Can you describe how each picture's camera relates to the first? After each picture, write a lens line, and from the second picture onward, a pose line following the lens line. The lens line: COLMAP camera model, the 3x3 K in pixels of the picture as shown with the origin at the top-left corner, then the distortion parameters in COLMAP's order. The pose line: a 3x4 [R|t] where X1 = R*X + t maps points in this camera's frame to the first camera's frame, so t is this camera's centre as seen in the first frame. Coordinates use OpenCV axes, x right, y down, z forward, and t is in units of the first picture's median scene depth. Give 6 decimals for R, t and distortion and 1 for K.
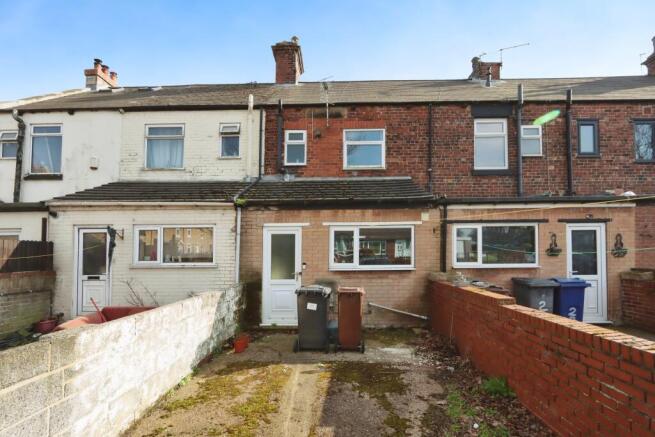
lens RADIAL K [[307.5, 0, 325.5], [0, 307.5, 239.0], [0, 0, 1]] dist [-0.014384, -0.000270]
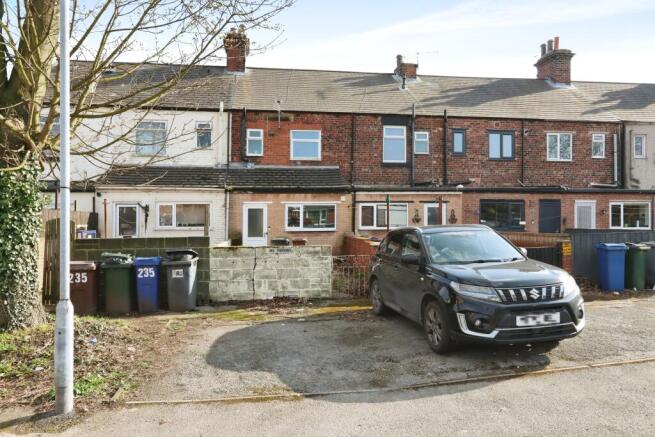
lens RADIAL K [[460.7, 0, 327.5], [0, 460.7, 218.5], [0, 0, 1]] dist [-0.001792, -0.000451]
pose [[0.982288, 0.001517, 0.187370, -0.218587], [-0.007711, 0.999447, 0.032332, -0.044672], [-0.187217, -0.033204, 0.981757, -1.404835]]
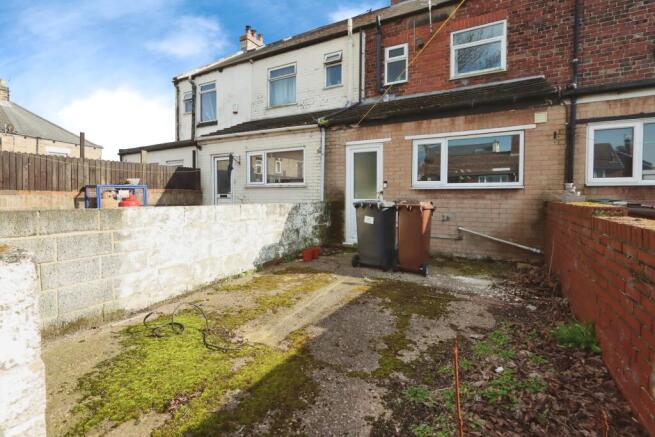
lens RADIAL K [[305.2, 0, 328.1], [0, 305.2, 195.5], [0, 0, 1]] dist [-0.014144, 0.000521]
pose [[0.882418, 0.007427, -0.470407, 0.214044], [0.014503, 0.998971, 0.042977, 0.077752], [0.470242, -0.044746, 0.881402, 0.093644]]
